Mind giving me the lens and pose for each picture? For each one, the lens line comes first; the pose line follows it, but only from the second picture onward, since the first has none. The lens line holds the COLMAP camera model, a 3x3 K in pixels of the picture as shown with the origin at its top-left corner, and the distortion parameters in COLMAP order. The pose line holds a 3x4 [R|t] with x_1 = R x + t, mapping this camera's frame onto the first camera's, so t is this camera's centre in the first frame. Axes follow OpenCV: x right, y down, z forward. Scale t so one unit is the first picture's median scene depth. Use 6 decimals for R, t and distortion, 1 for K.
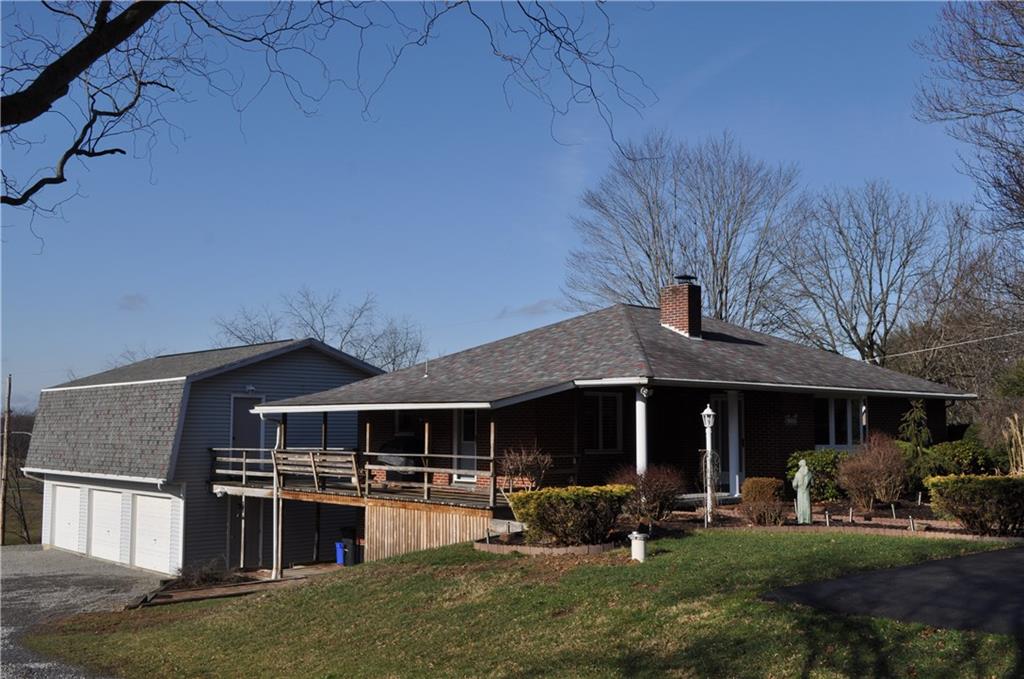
lens RADIAL K [[1065.8, 0, 511.5], [0, 1065.8, 339.8], [0, 0, 1]] dist [-0.024217, 0.000000]
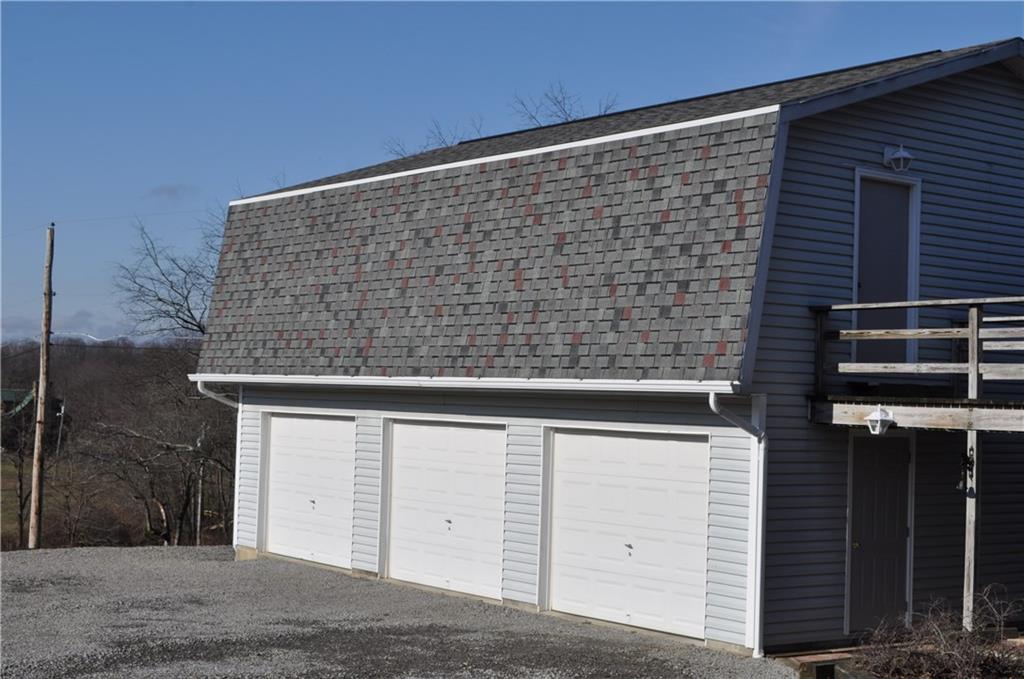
lens RADIAL K [[1570.5, 0, 512.4], [0, 1570.5, 339.1], [0, 0, 1]] dist [0.019169, 0.000000]
pose [[0.996777, 0.023969, -0.076560, -0.340215], [-0.020176, 0.998549, 0.049929, 0.086351], [0.077646, -0.048224, 0.995814, 0.434685]]
